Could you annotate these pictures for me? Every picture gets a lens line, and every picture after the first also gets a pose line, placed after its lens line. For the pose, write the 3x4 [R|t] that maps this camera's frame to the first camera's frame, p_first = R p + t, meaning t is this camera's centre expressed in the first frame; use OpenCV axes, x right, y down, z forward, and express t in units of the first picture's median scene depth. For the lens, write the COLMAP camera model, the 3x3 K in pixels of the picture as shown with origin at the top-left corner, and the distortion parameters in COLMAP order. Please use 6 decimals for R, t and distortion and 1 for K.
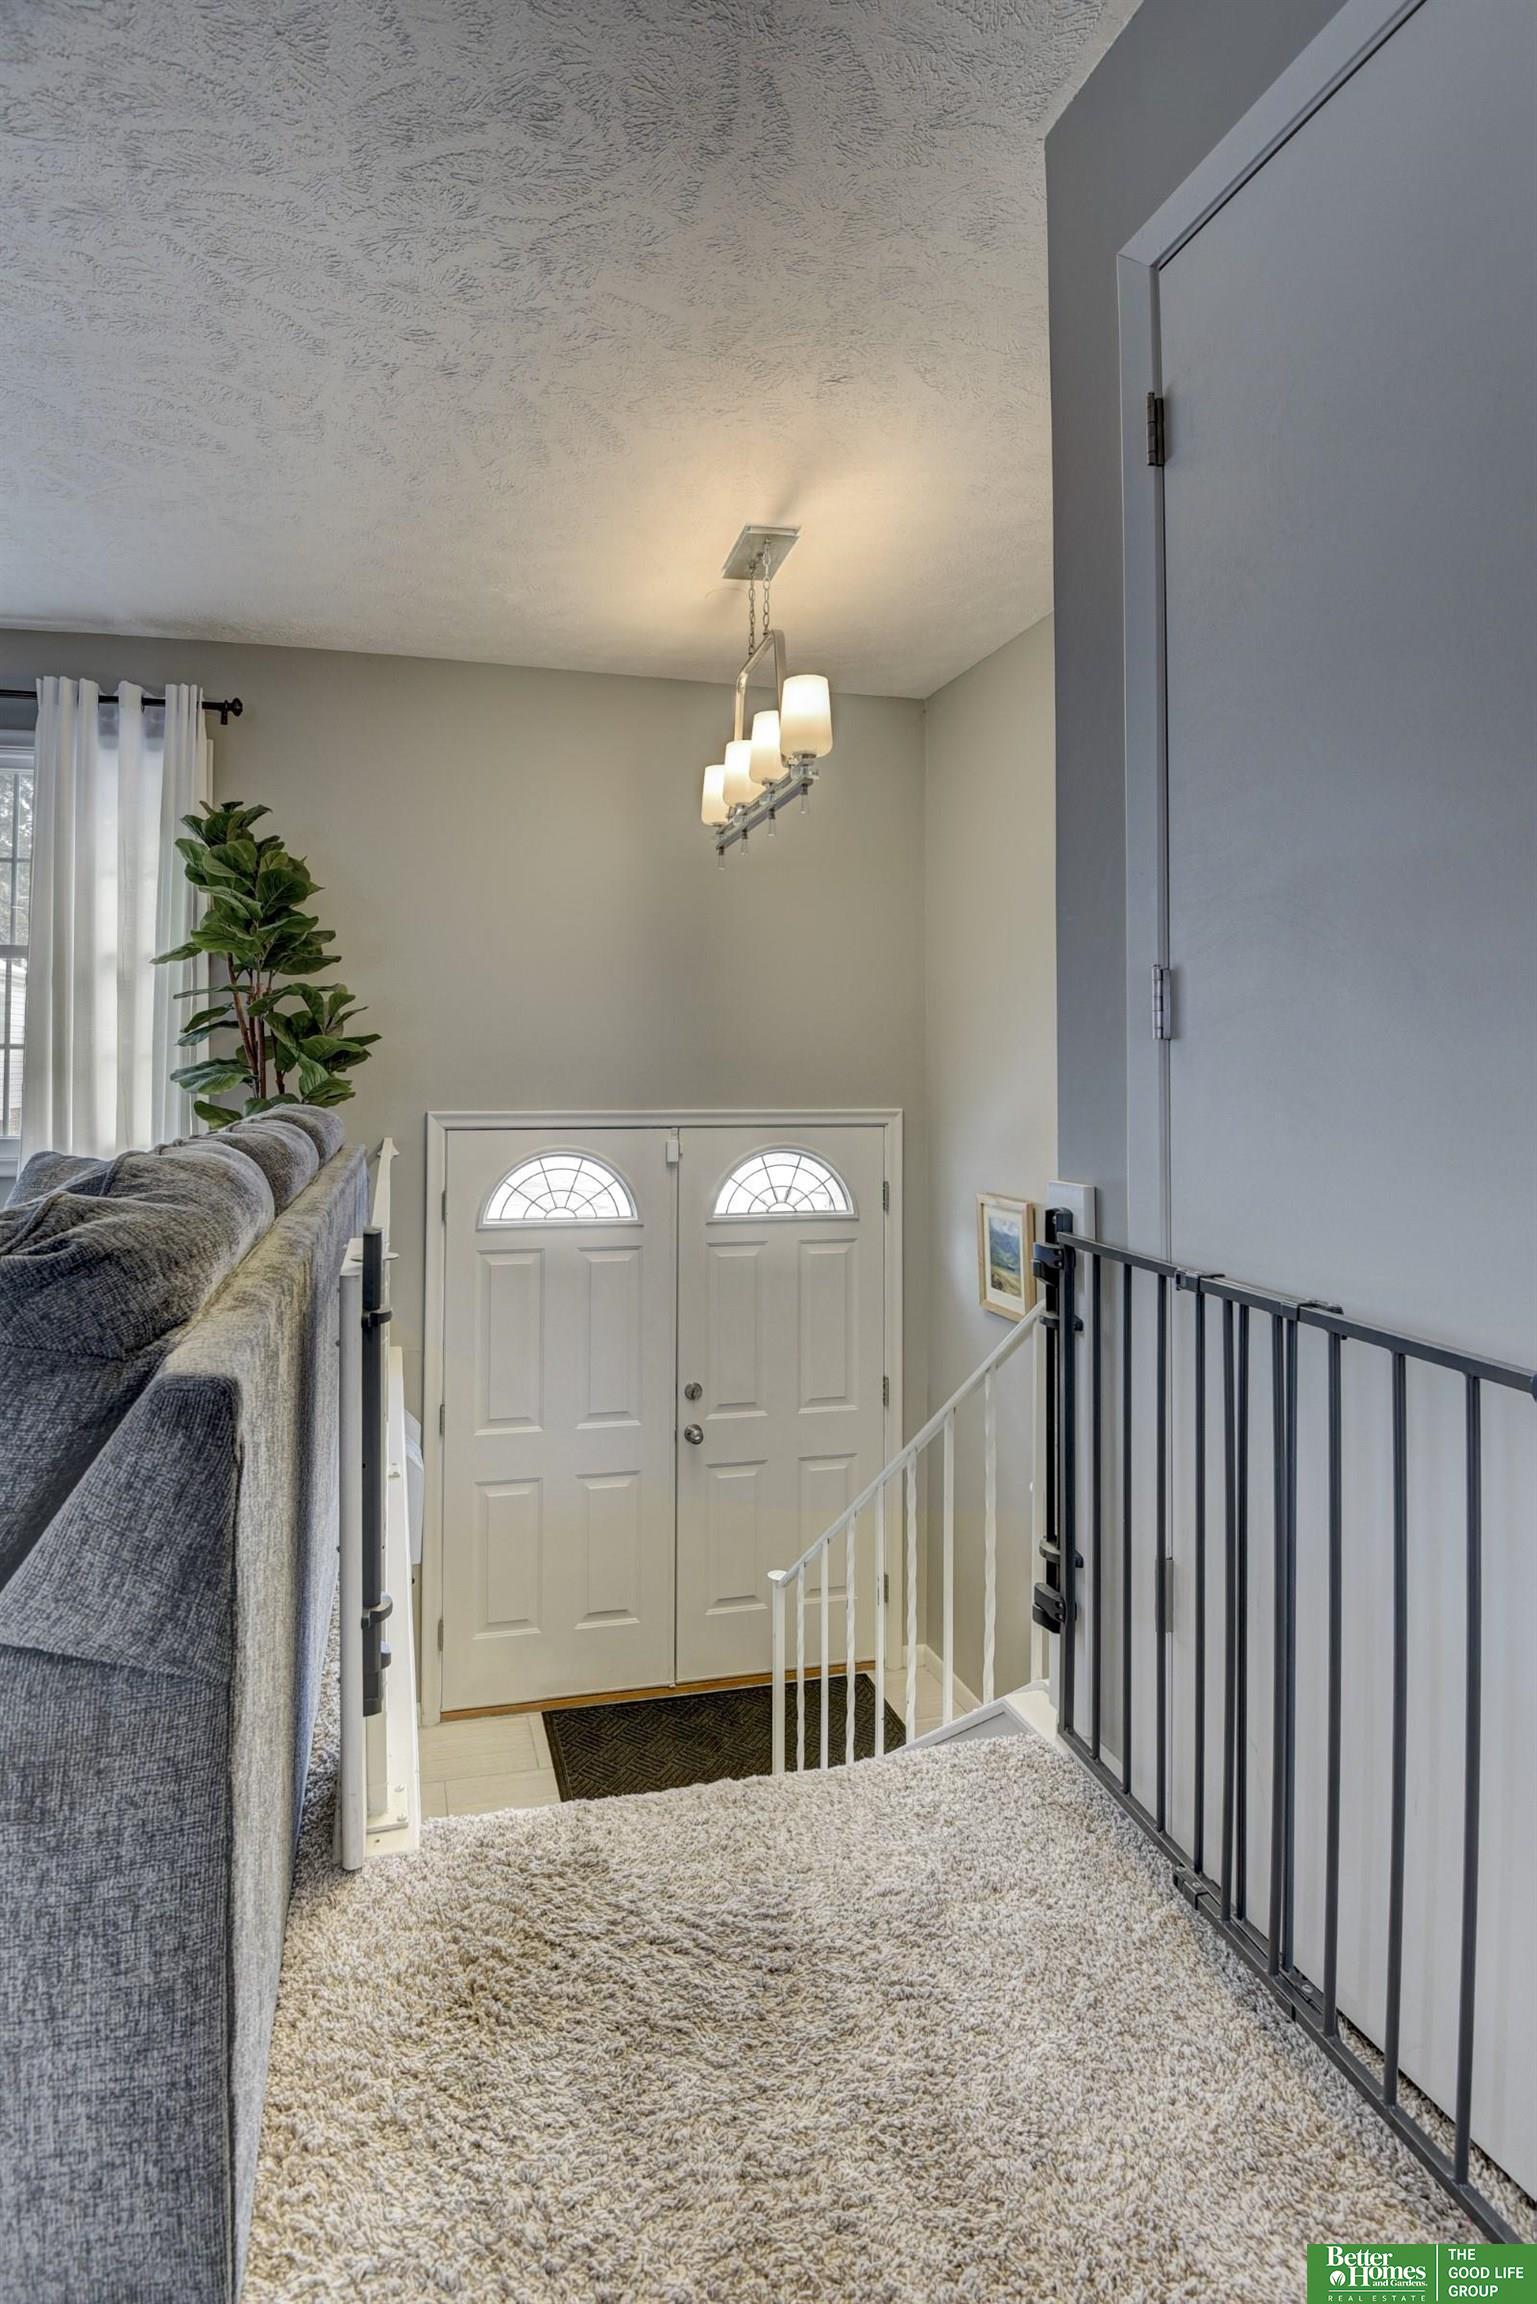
lens RADIAL K [[1125.8, 0, 636.5], [0, 1125.8, 1047.7], [0, 0, 1]] dist [-0.001138, -0.020164]
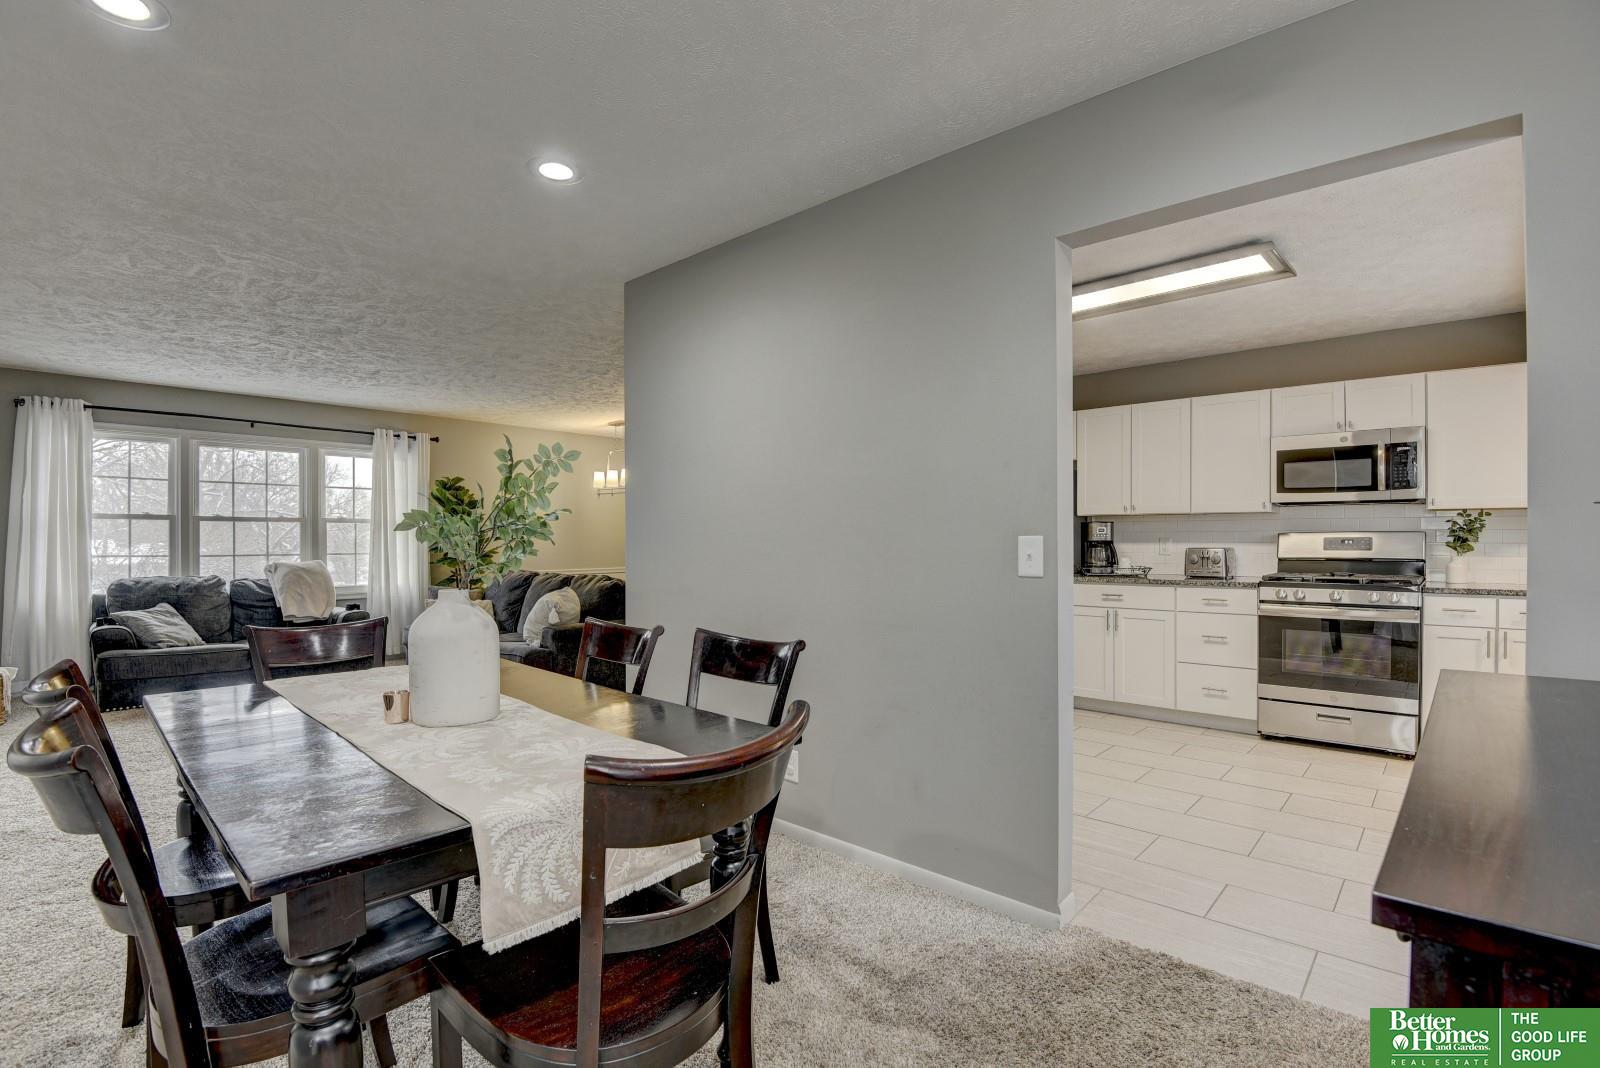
lens RADIAL K [[733.1, 0, 798.3], [0, 733.1, 540.7], [0, 0, 1]] dist [-0.034609, -0.000428]
pose [[0.809246, -0.004698, 0.587451, -0.756050], [-0.004114, 0.999898, 0.013663, -0.065743], [-0.587456, -0.013473, 0.809144, -1.203466]]
